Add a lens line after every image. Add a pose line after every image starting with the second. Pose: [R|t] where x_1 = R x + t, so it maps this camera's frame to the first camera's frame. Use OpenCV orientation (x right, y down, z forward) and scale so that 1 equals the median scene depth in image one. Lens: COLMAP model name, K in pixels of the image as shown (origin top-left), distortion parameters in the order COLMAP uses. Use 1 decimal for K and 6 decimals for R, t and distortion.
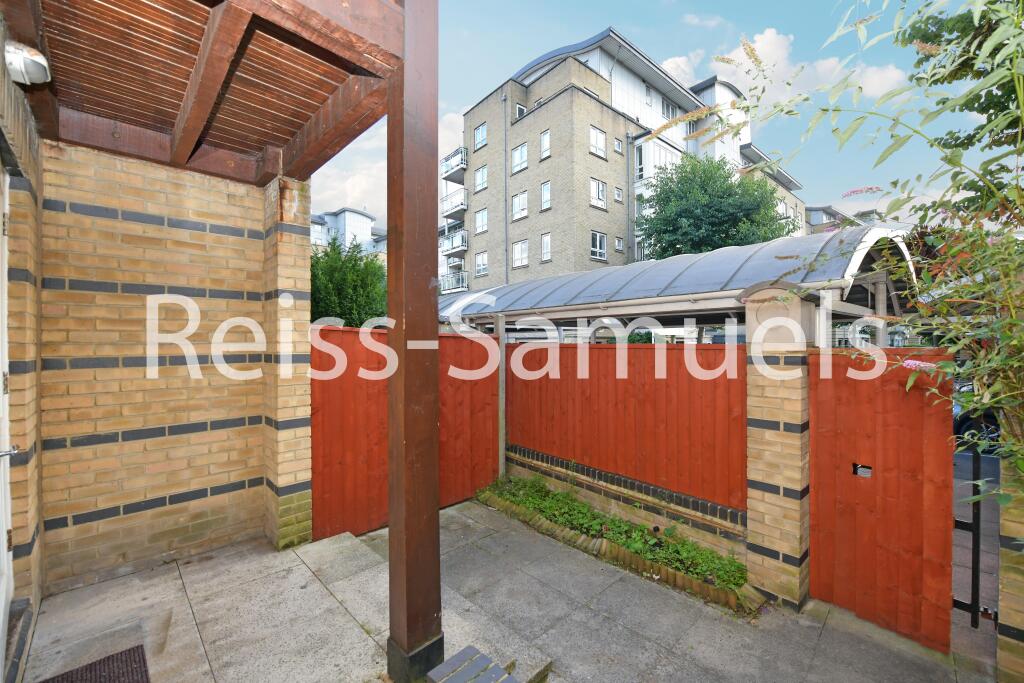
lens RADIAL K [[416.9, 0, 516.2], [0, 416.9, 347.7], [0, 0, 1]] dist [0.000103, -0.000102]
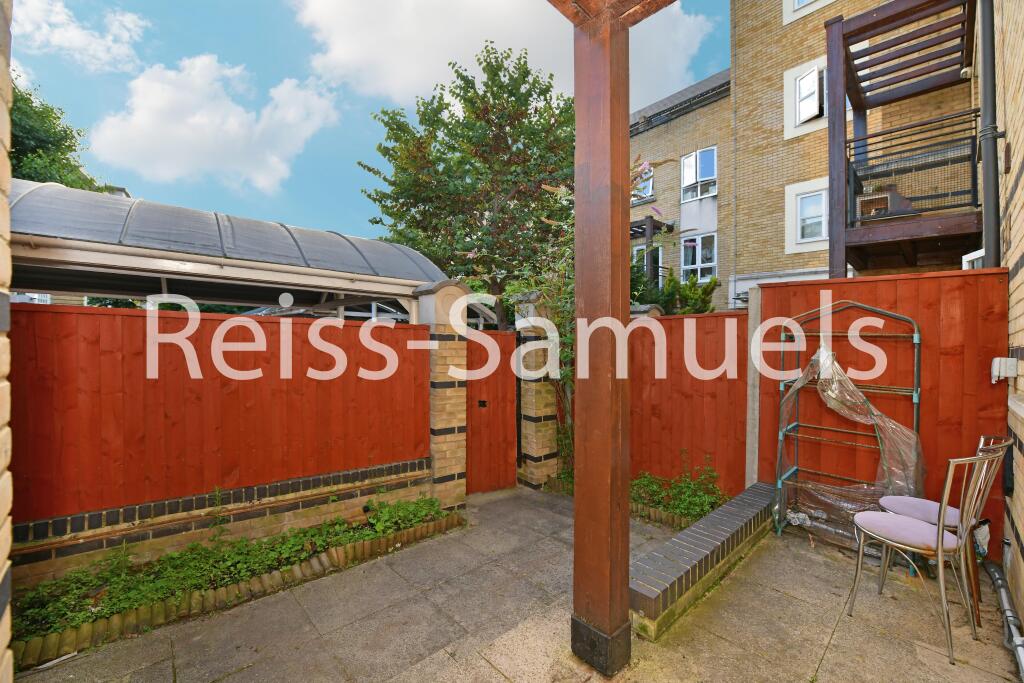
lens RADIAL K [[416.9, 0, 515.7], [0, 416.9, 342.5], [0, 0, 1]] dist [0.000103, -0.000102]
pose [[0.038417, 0.002076, 0.999260, -0.715691], [-0.015444, 0.999880, -0.001484, 0.044059], [-0.999142, -0.015376, 0.038444, 0.700673]]
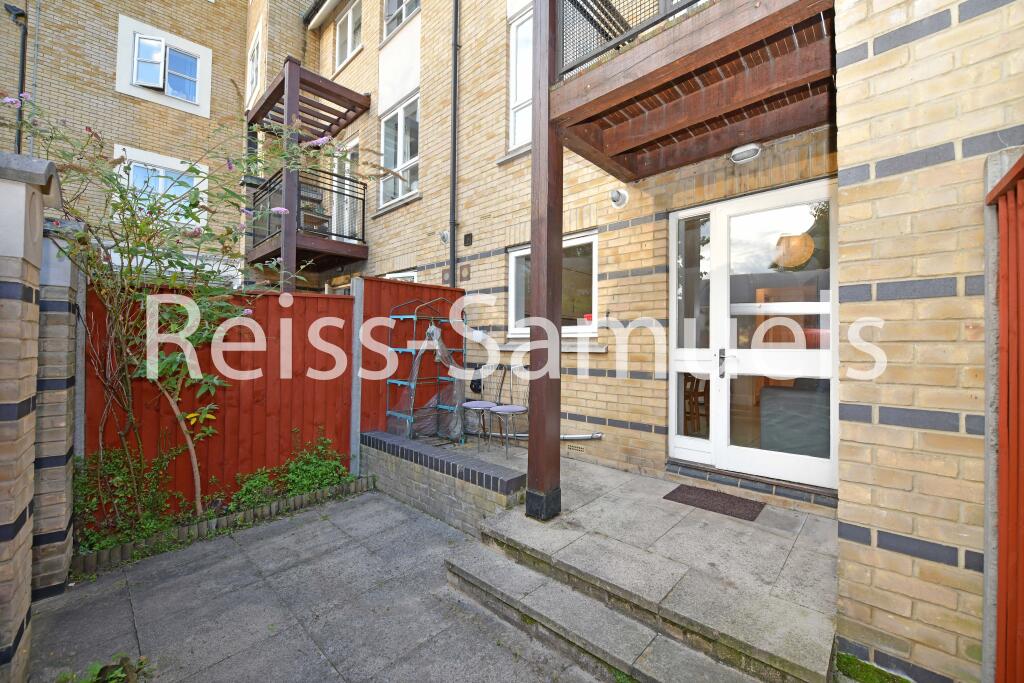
lens RADIAL K [[416.9, 0, 515.2], [0, 416.9, 322.5], [0, 0, 1]] dist [0.000103, -0.000102]
pose [[-0.999496, -0.000240, -0.031749, -0.056247], [0.000704, 0.999558, -0.029729, 0.075306], [0.031742, -0.029736, -0.999054, 1.526913]]
